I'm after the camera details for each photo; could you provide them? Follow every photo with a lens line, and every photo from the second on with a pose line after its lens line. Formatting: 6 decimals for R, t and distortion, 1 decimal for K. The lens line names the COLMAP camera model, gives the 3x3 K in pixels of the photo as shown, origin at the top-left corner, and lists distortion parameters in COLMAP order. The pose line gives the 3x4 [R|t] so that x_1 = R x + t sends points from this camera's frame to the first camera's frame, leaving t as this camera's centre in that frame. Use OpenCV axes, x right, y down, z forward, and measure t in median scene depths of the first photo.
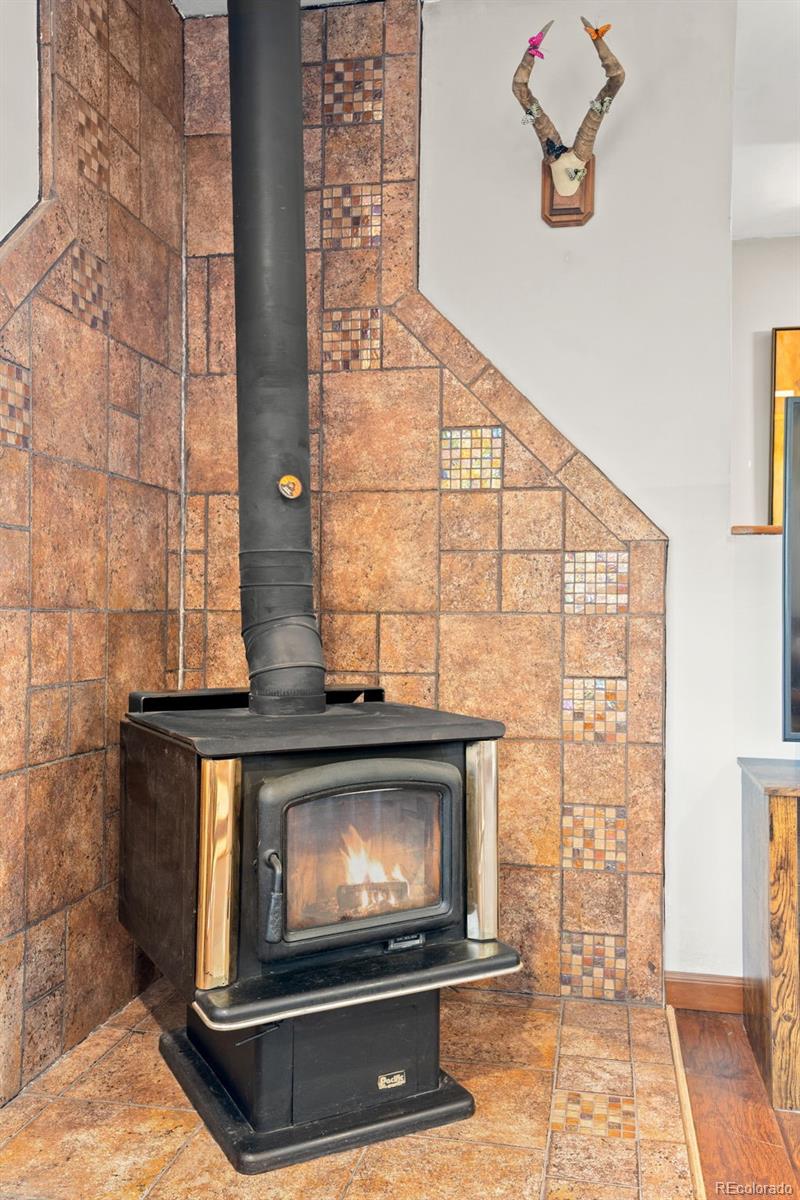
lens RADIAL K [[1009.9, 0, 404.6], [0, 1009.9, 612.5], [0, 0, 1]] dist [0.065898, -0.001863]
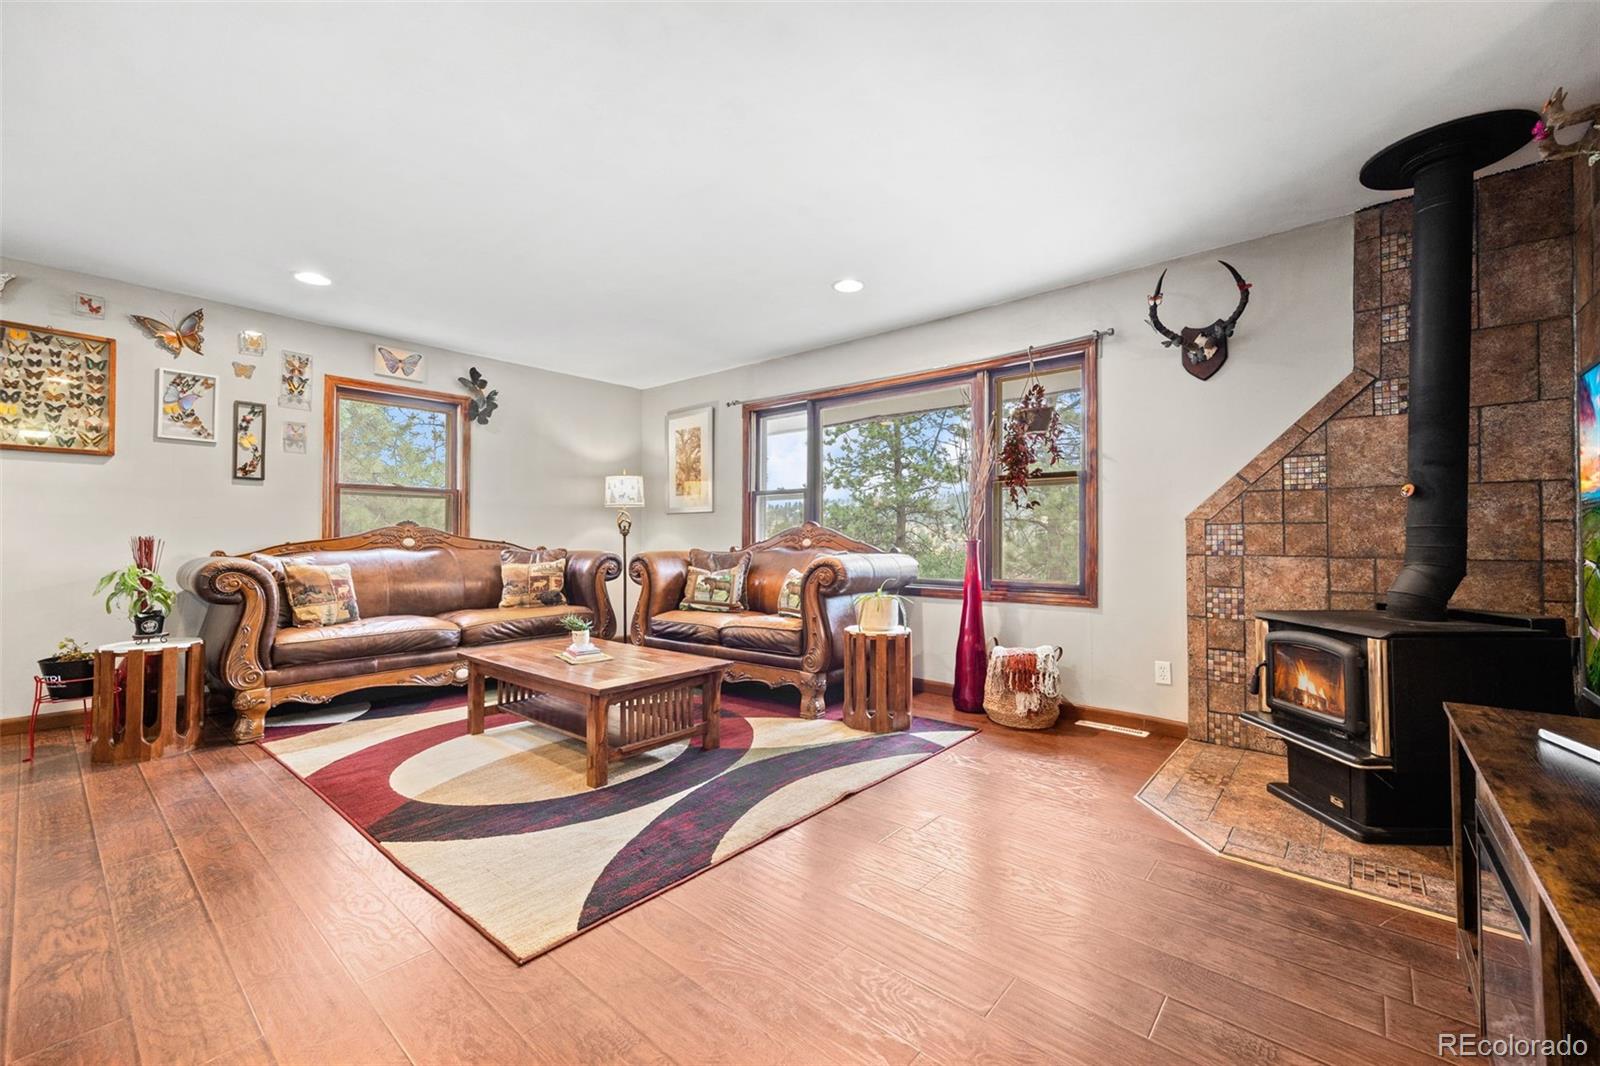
lens RADIAL K [[640.5, 0, 800.0], [0, 640.5, 533.0], [0, 0, 1]] dist [0.011343, 0.000051]
pose [[-0.494122, -0.011700, -0.869314, 1.189901], [0.000906, 0.999902, -0.013973, -0.031091], [0.869392, -0.007692, -0.494063, 0.544513]]
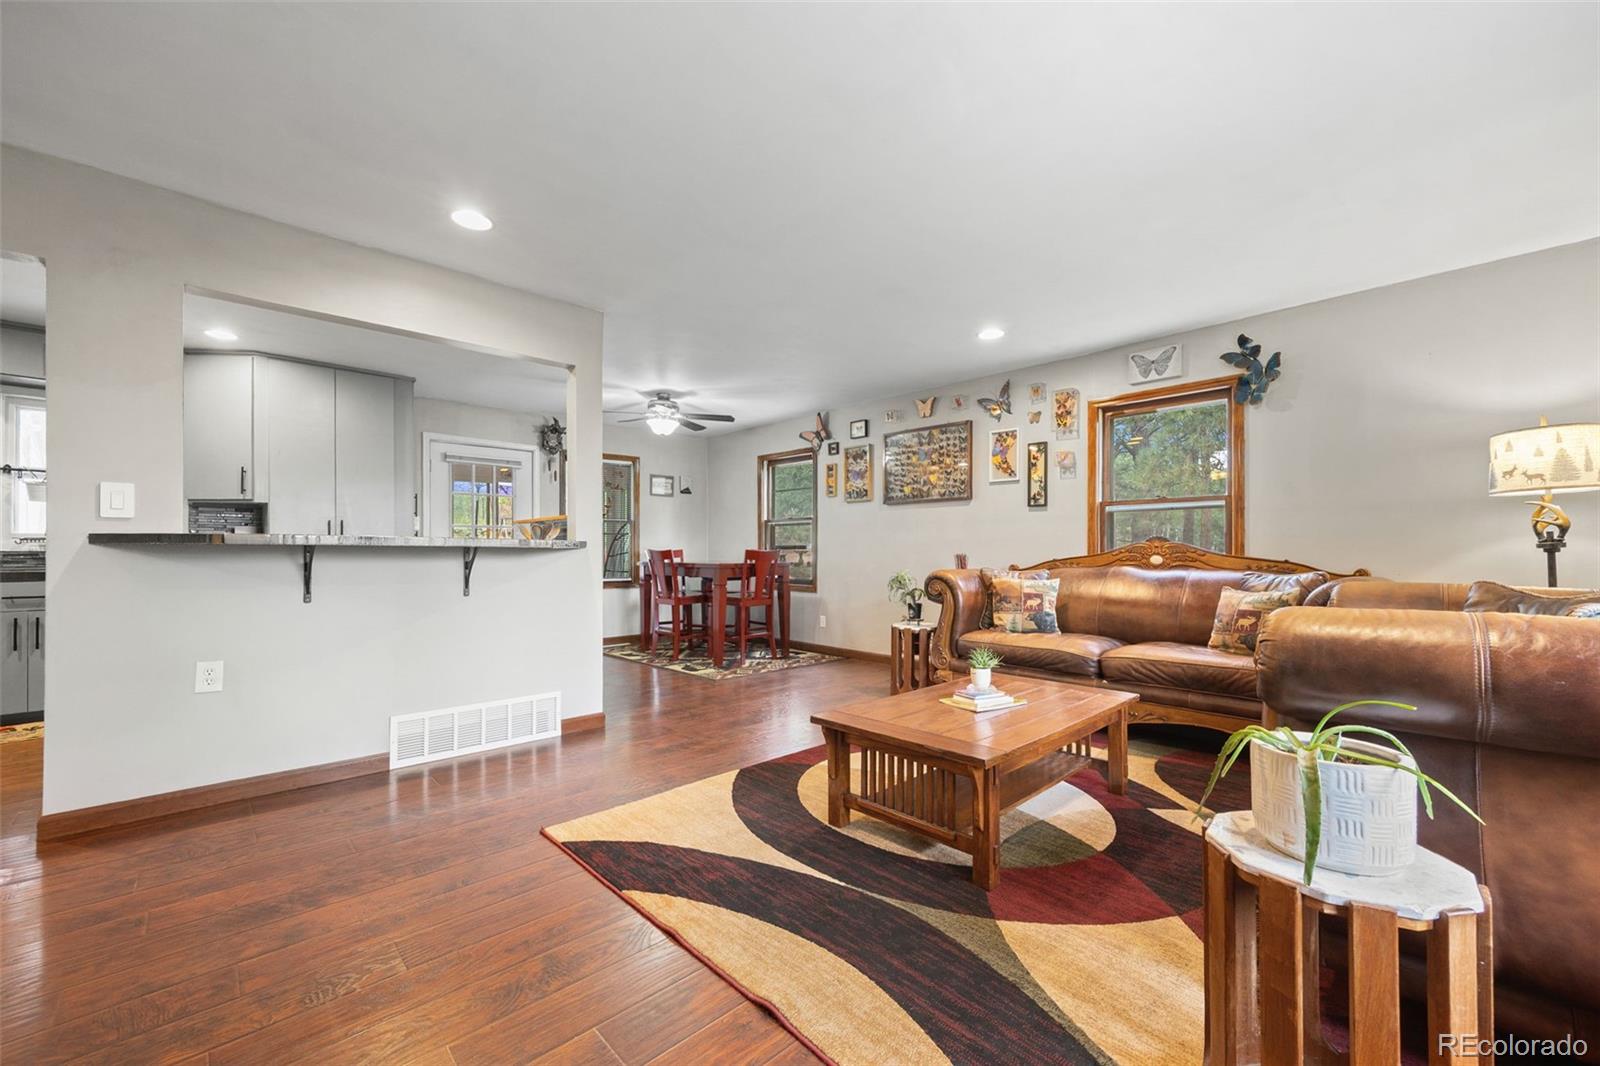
lens RADIAL K [[650.1, 0, 796.1], [0, 650.1, 548.4], [0, 0, 1]] dist [0.013199, 0.000052]
pose [[-0.811818, -0.002022, 0.583908, -0.094045], [-0.009313, 0.999912, -0.009486, -0.036755], [-0.583837, -0.013138, -0.811765, 0.570076]]
